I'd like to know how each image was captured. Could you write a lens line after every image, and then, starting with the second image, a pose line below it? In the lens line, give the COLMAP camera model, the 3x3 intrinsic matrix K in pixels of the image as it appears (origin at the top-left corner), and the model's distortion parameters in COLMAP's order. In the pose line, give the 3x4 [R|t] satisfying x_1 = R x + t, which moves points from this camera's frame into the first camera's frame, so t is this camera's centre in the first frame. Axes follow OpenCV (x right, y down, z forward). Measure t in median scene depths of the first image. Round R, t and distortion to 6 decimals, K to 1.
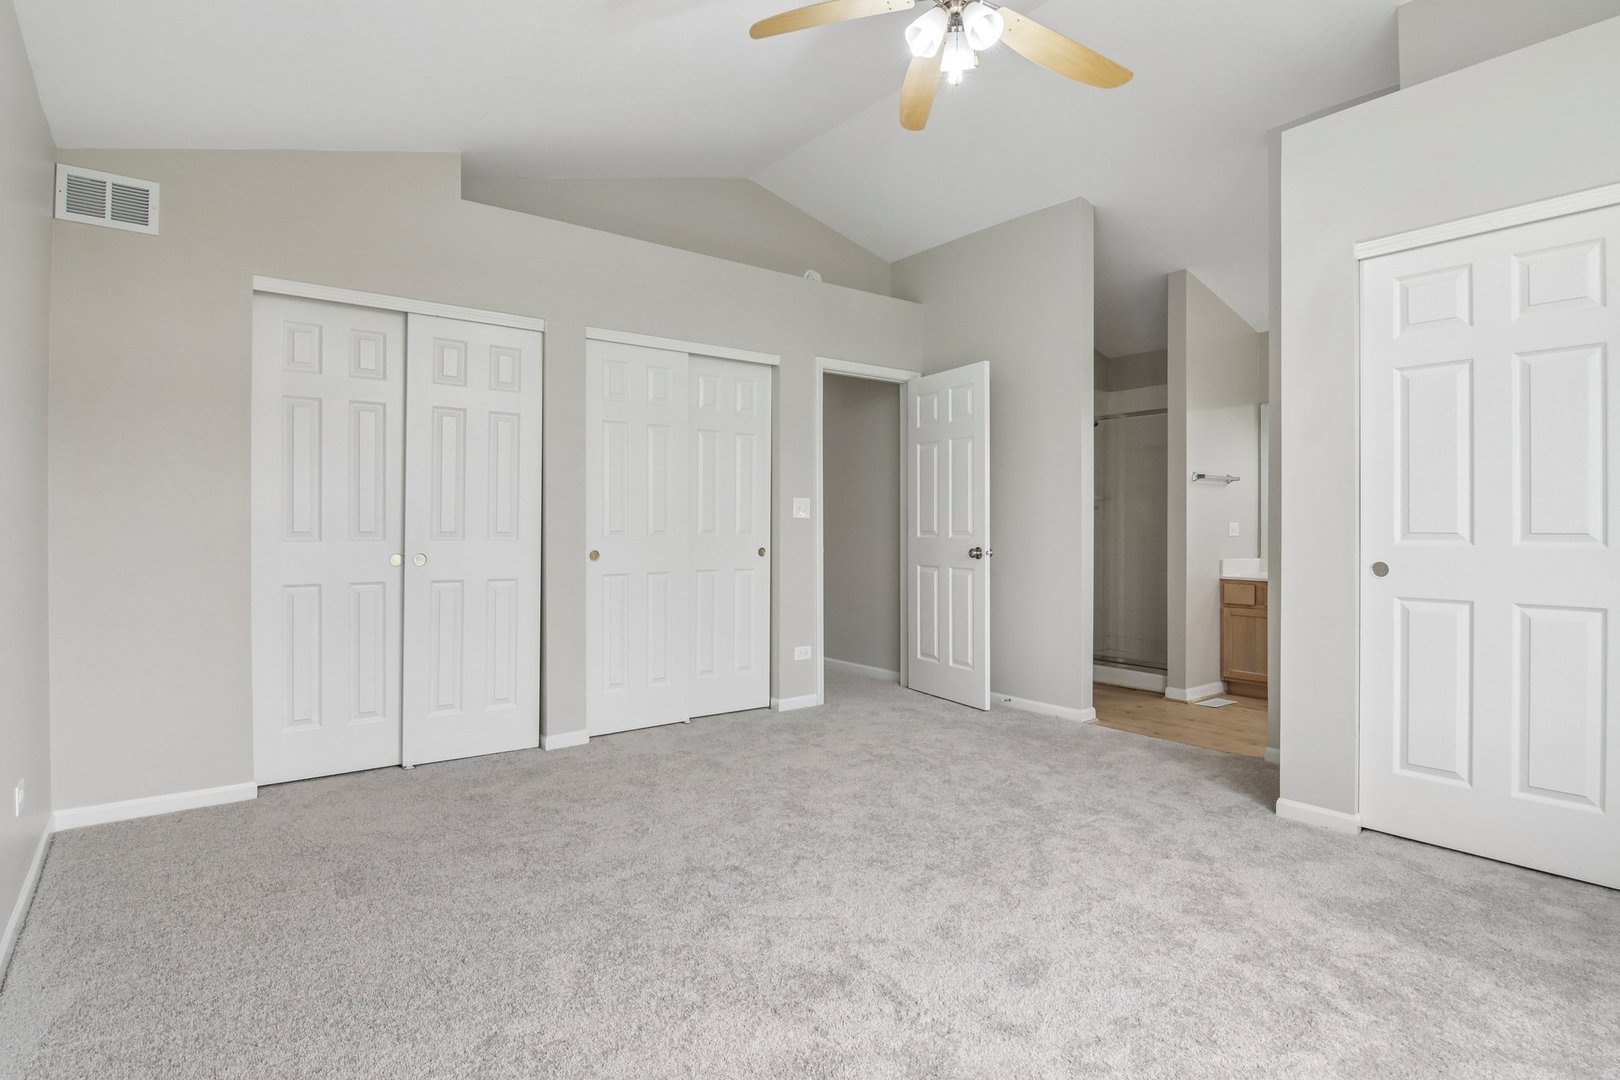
lens RADIAL K [[822.8, 0, 800.7], [0, 822.8, 527.2], [0, 0, 1]] dist [0.001964, -0.017681]
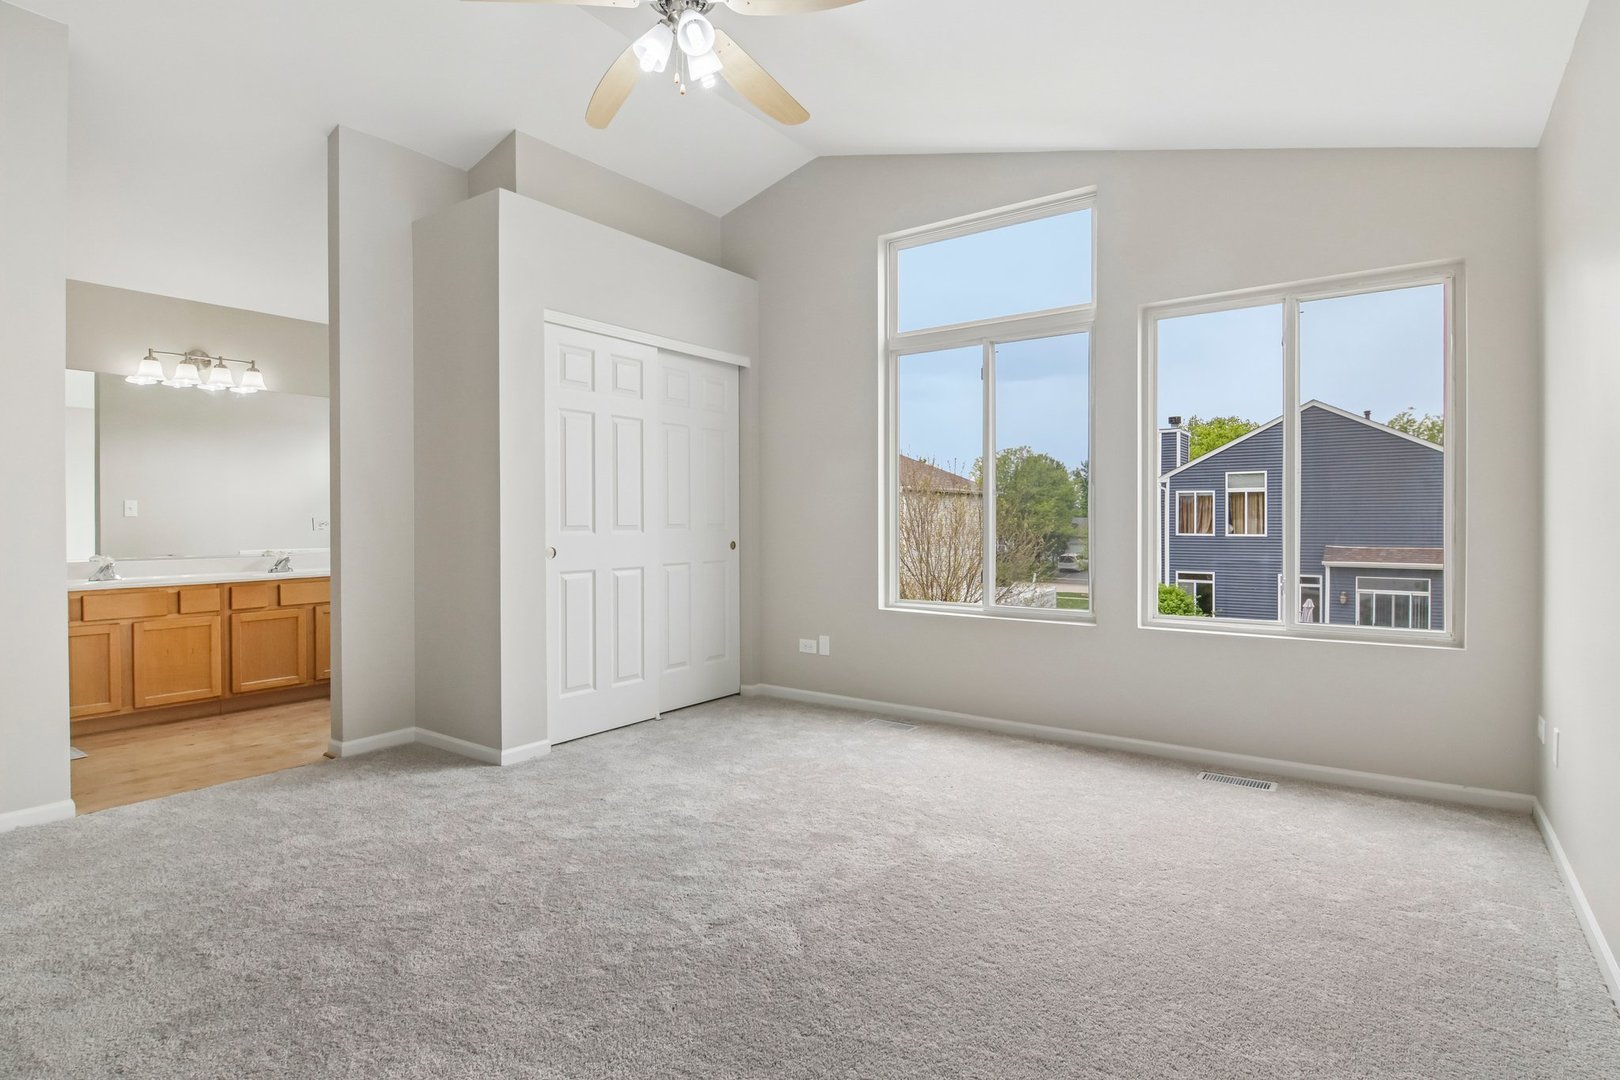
lens RADIAL K [[822.8, 0, 800.7], [0, 822.8, 527.2], [0, 0, 1]] dist [0.001964, -0.017681]
pose [[-0.287355, -0.001657, 0.957823, -0.686139], [0.003290, 0.999991, 0.002716, 0.006781], [-0.957818, 0.003932, -0.287347, 0.947729]]
